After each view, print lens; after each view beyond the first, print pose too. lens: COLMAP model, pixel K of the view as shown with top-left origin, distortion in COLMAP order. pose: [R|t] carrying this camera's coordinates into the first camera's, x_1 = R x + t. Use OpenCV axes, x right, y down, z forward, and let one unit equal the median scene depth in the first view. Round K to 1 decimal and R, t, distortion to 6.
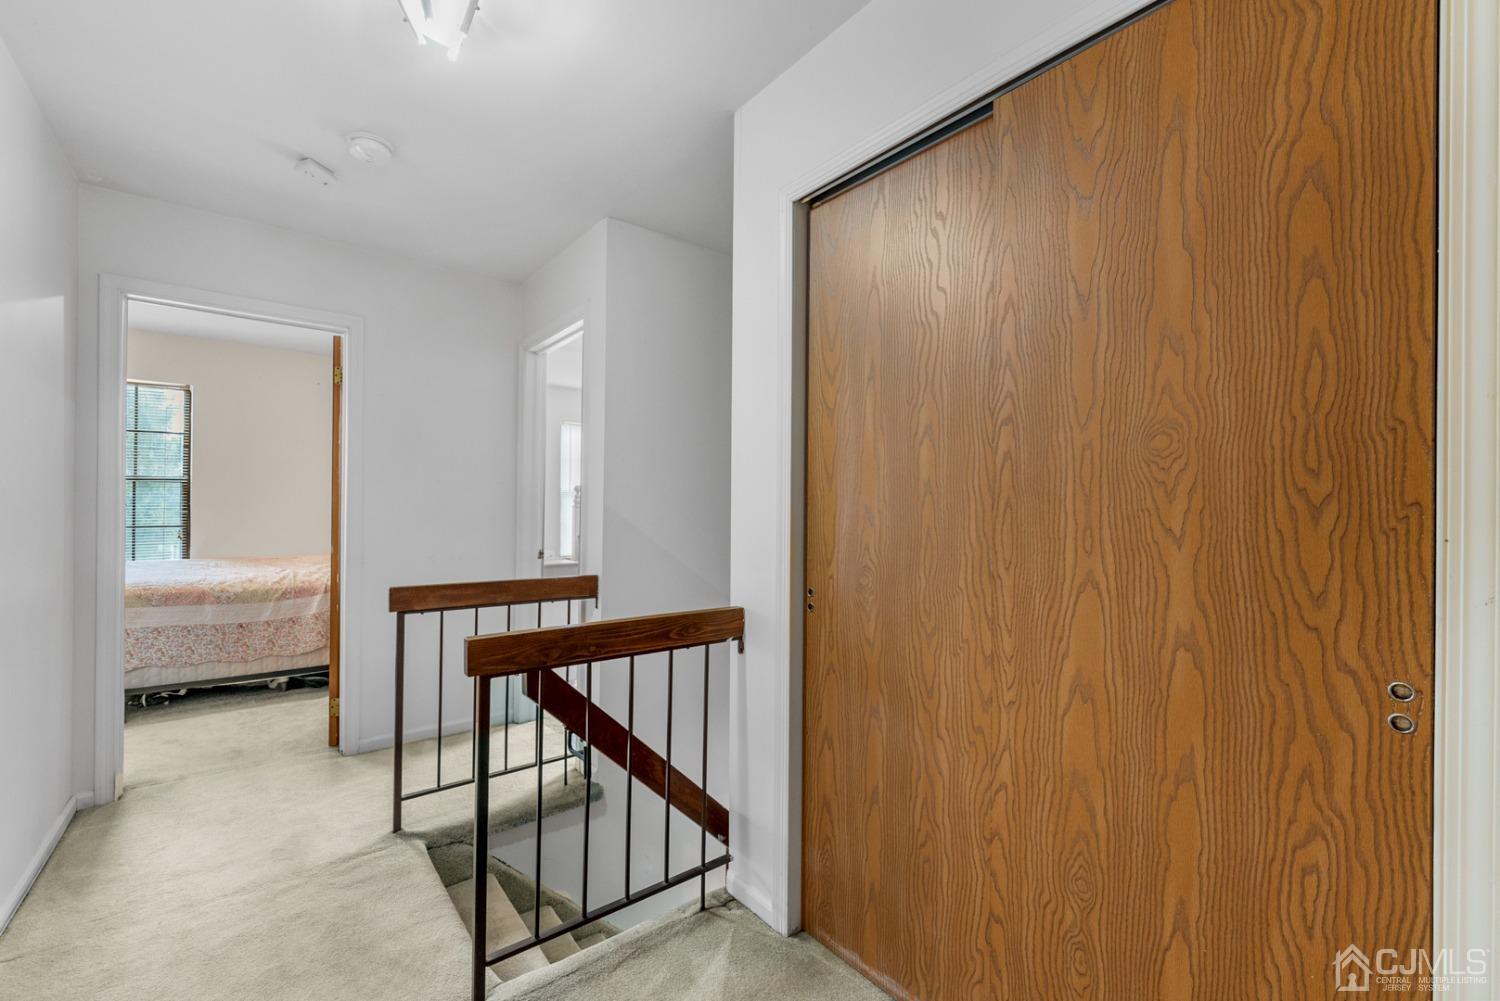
lens RADIAL K [[613.2, 0, 744.2], [0, 613.2, 507.1], [0, 0, 1]] dist [-0.001460, -0.000927]
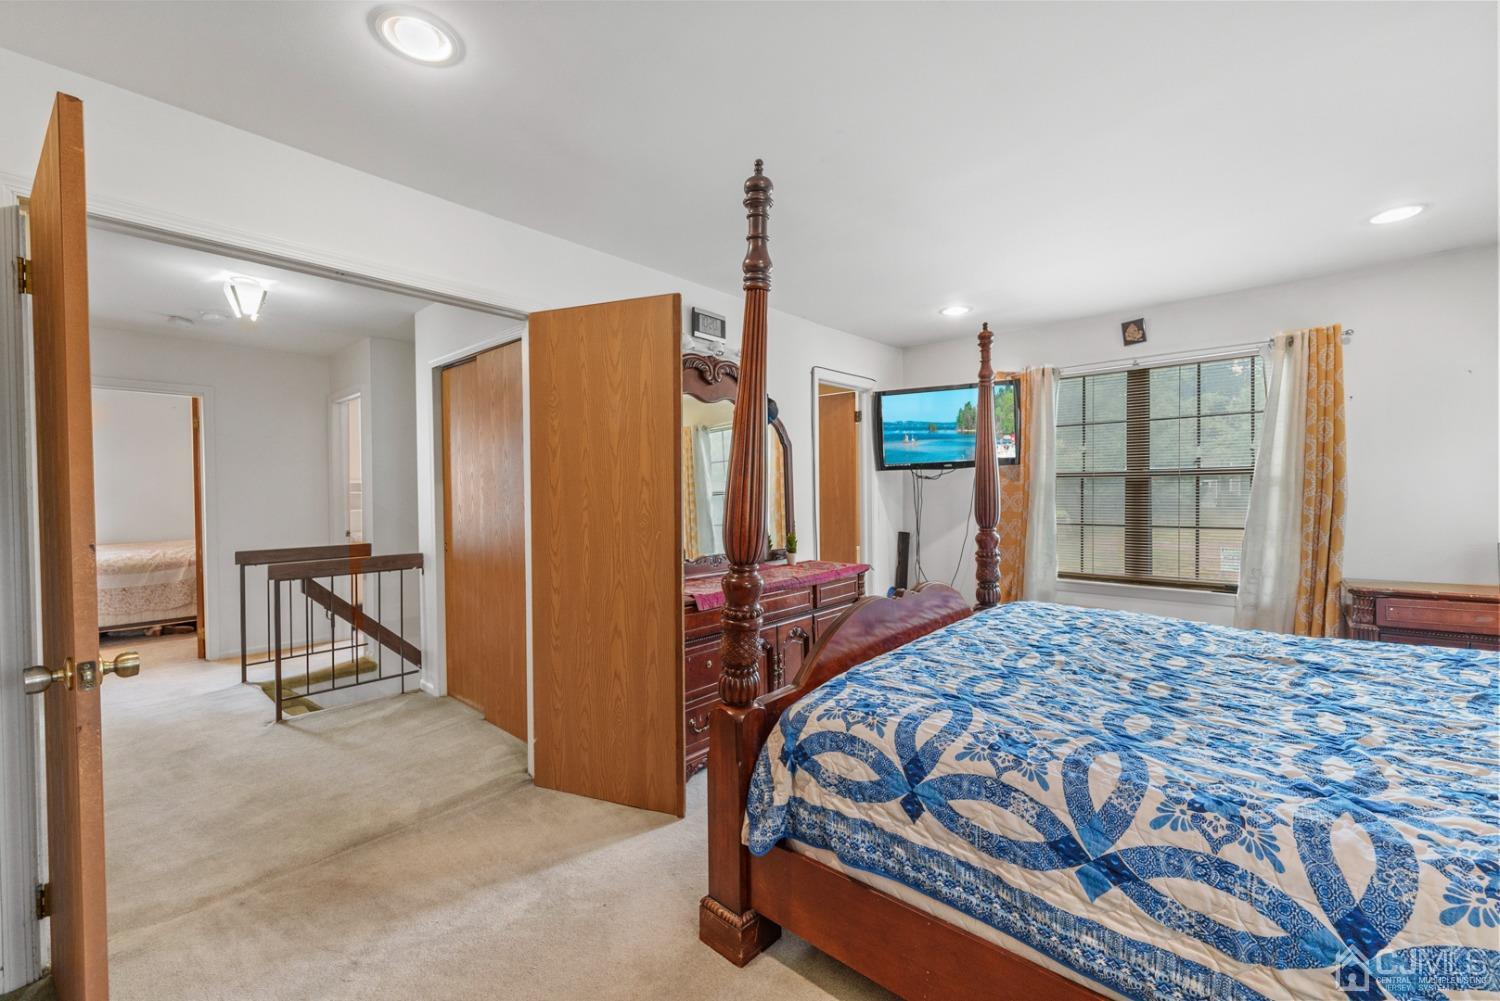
lens RADIAL K [[613.2, 0, 756.5], [0, 613.2, 495.3], [0, 0, 1]] dist [-0.001460, -0.000927]
pose [[0.986018, -0.021118, 0.165296, 0.678713], [0.018033, 0.999634, 0.020142, -0.049307], [-0.165661, -0.016880, 0.986038, -1.092680]]
